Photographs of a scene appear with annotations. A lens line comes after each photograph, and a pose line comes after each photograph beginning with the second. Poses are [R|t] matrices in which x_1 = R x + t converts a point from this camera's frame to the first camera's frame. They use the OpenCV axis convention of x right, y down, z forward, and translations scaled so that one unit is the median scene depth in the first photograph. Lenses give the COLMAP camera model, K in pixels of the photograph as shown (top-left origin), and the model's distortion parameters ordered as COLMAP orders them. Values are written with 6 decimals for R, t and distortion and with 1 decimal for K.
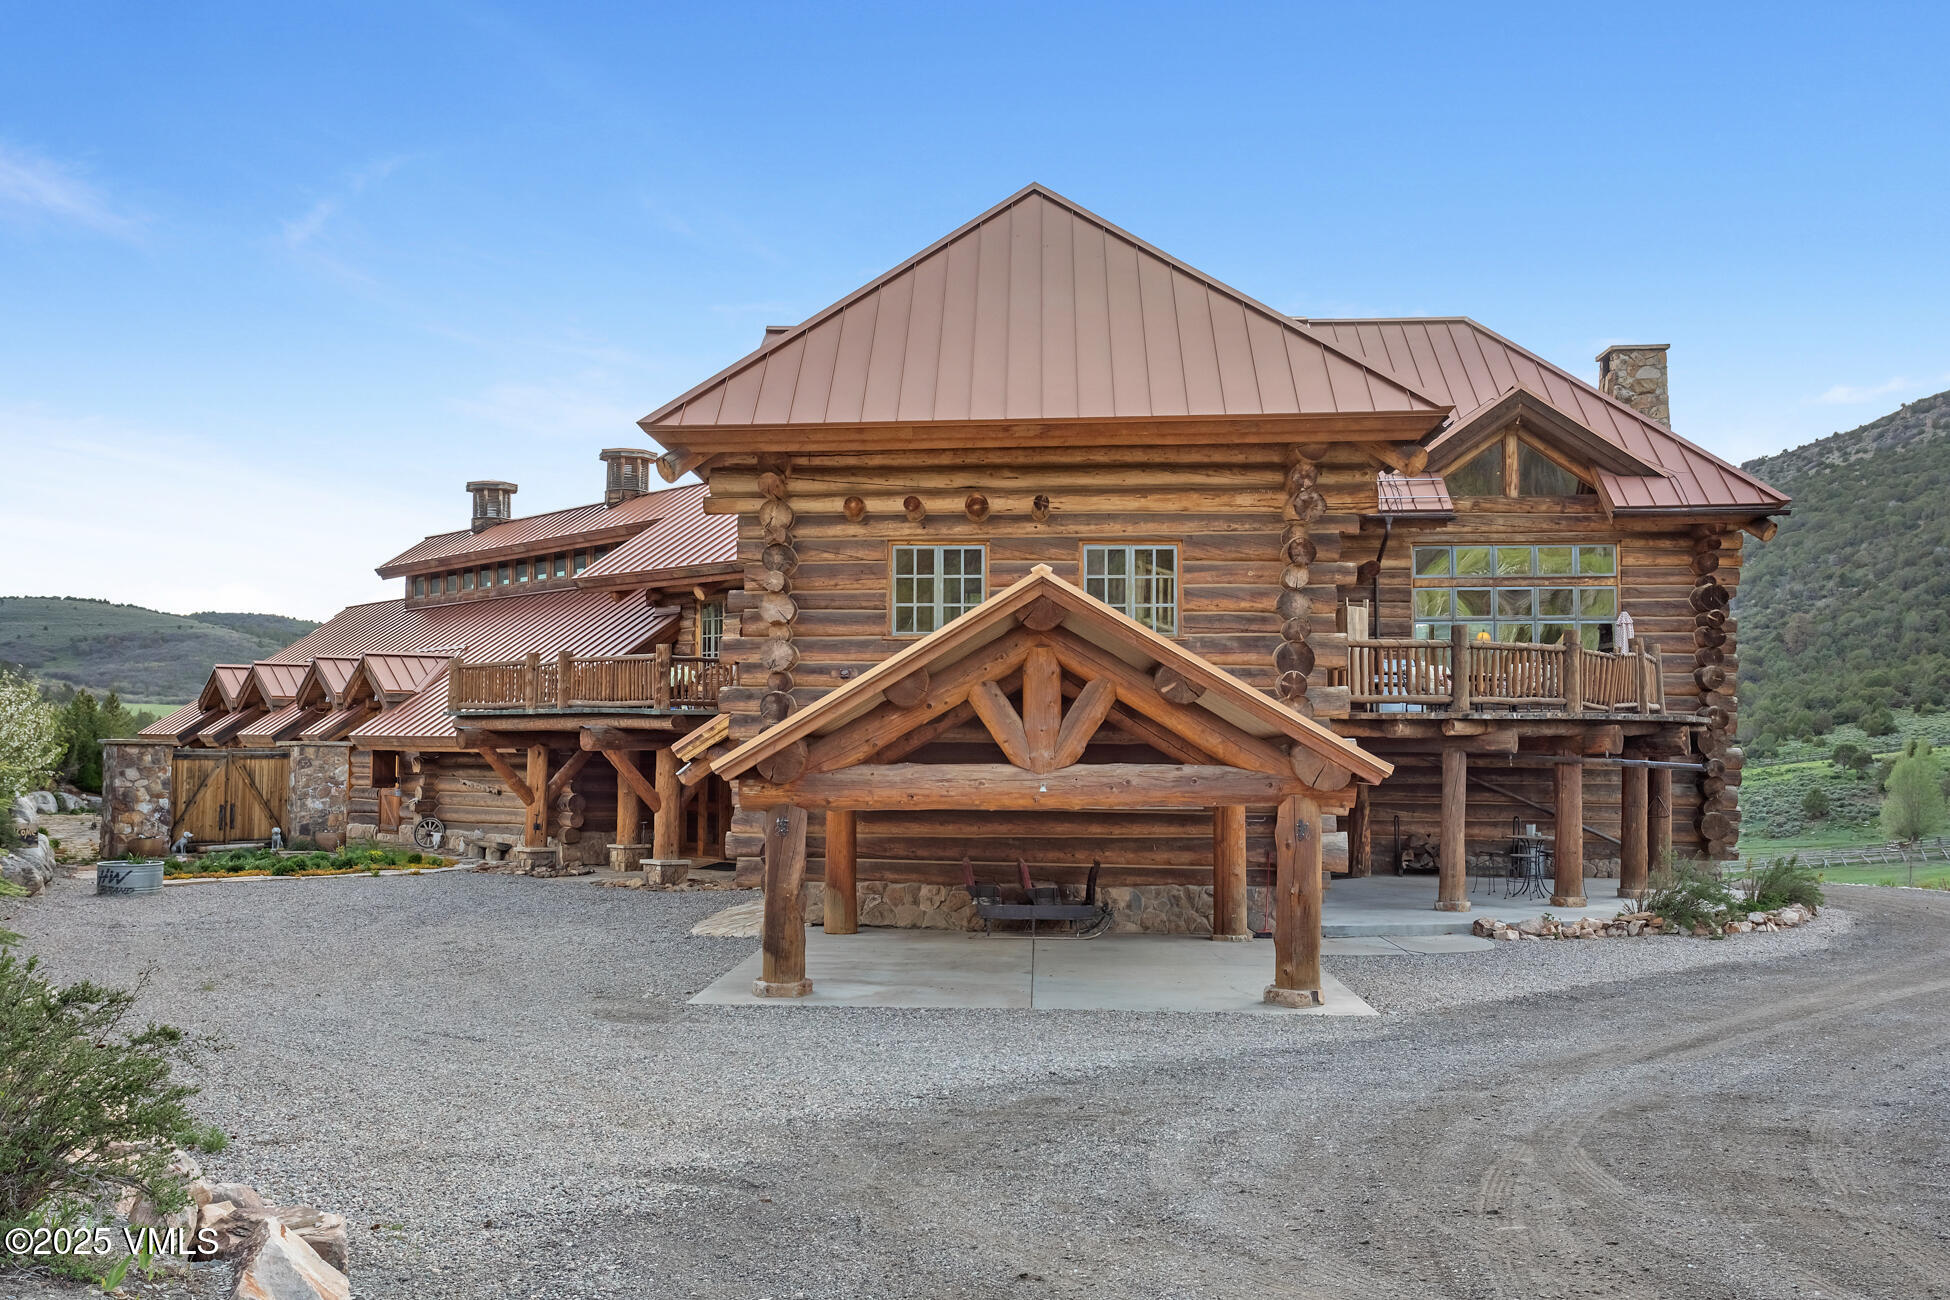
lens RADIAL K [[1813.5, 0, 973.7], [0, 1813.5, 652.2], [0, 0, 1]] dist [-0.005356, 0.000000]
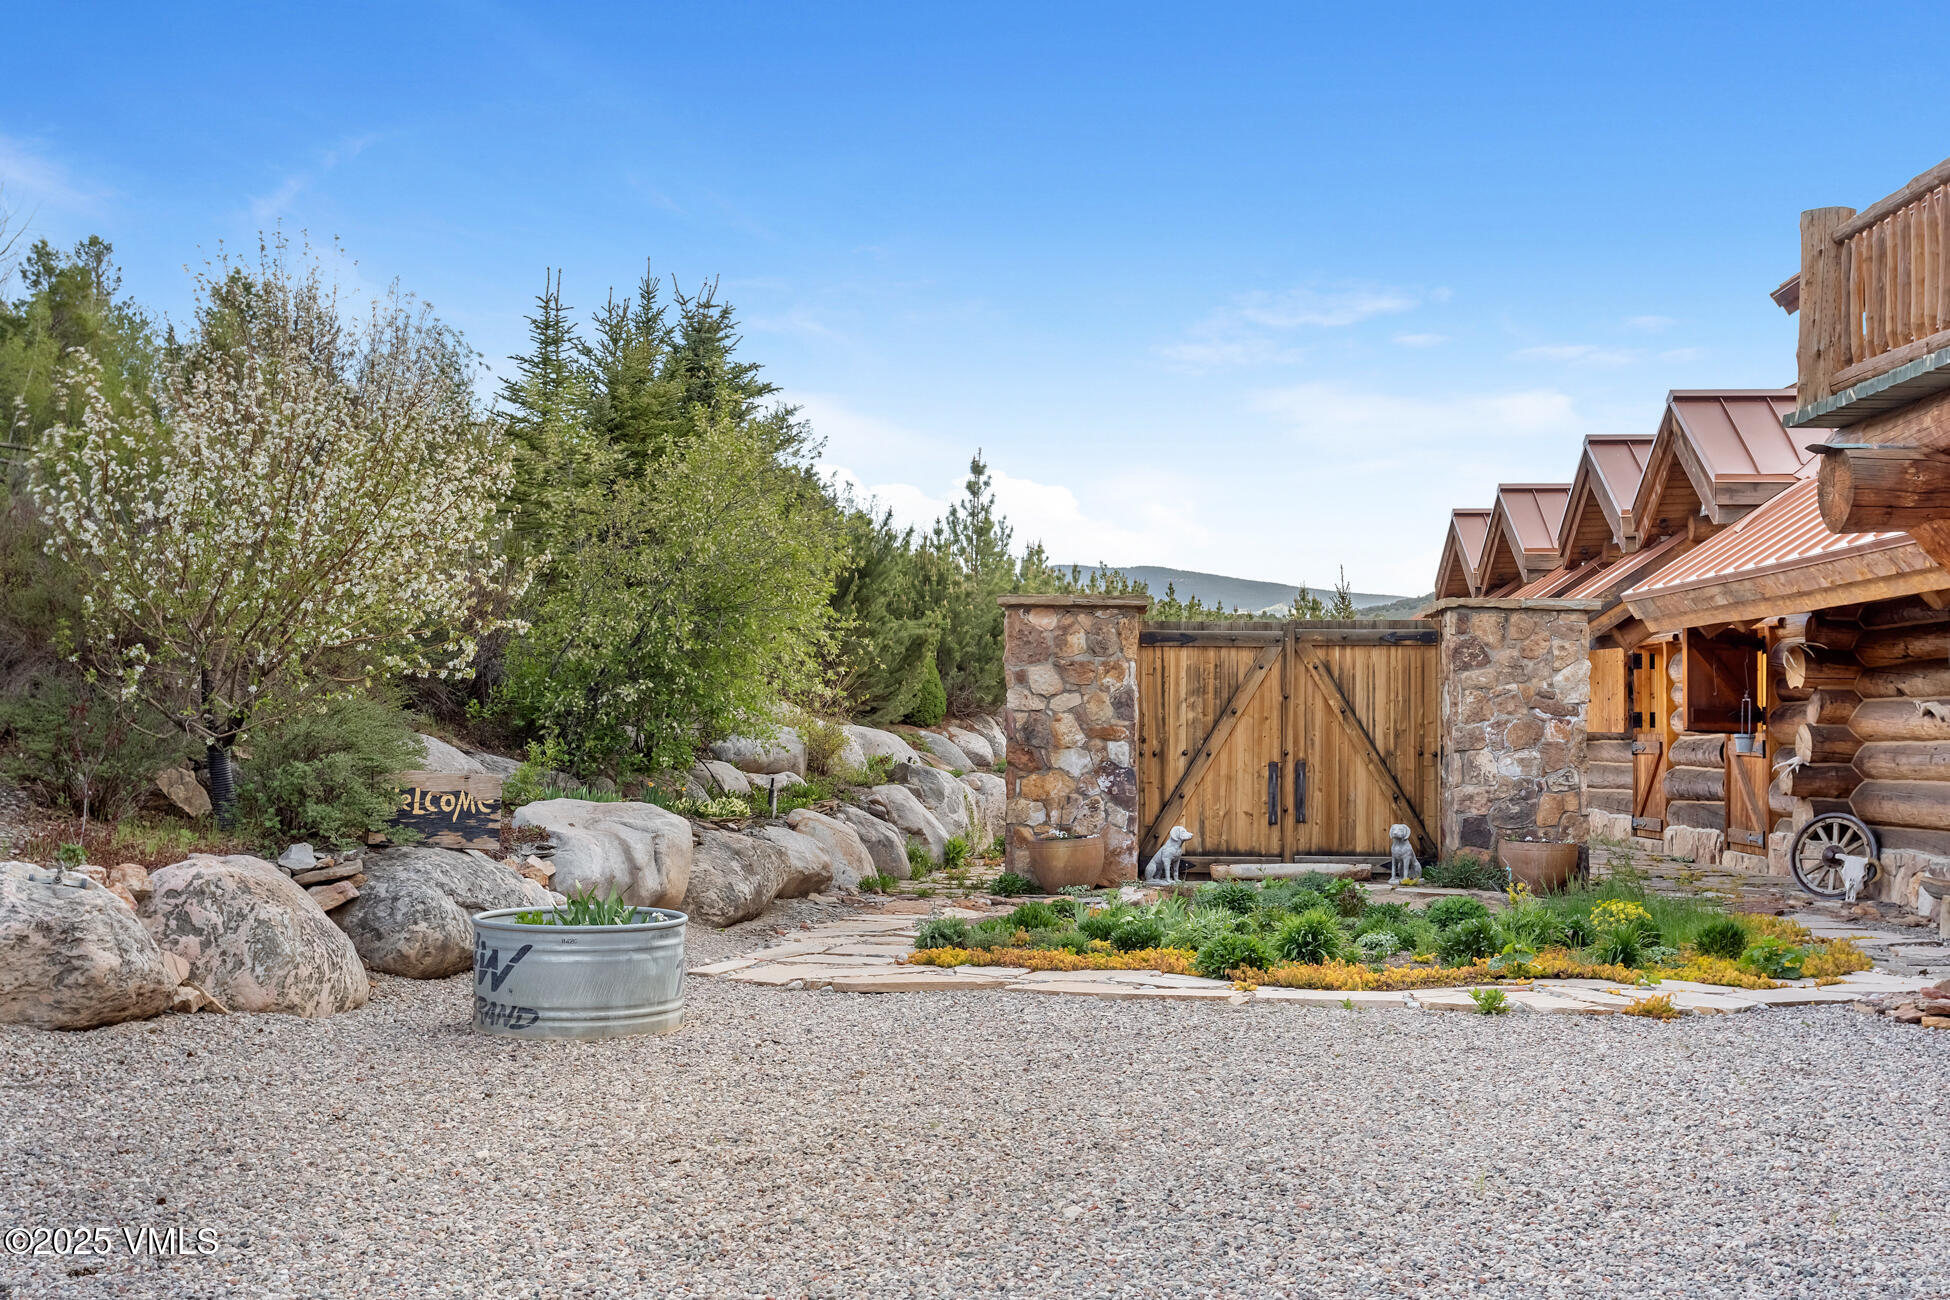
lens RADIAL K [[2014.8, 0, 973.9], [0, 2014.8, 654.8], [0, 0, 1]] dist [0.010637, 0.000000]
pose [[0.717632, -0.026294, -0.695926, -0.152784], [0.029313, 0.999542, -0.007538, 0.061477], [0.695805, -0.014990, 0.718074, 0.630905]]
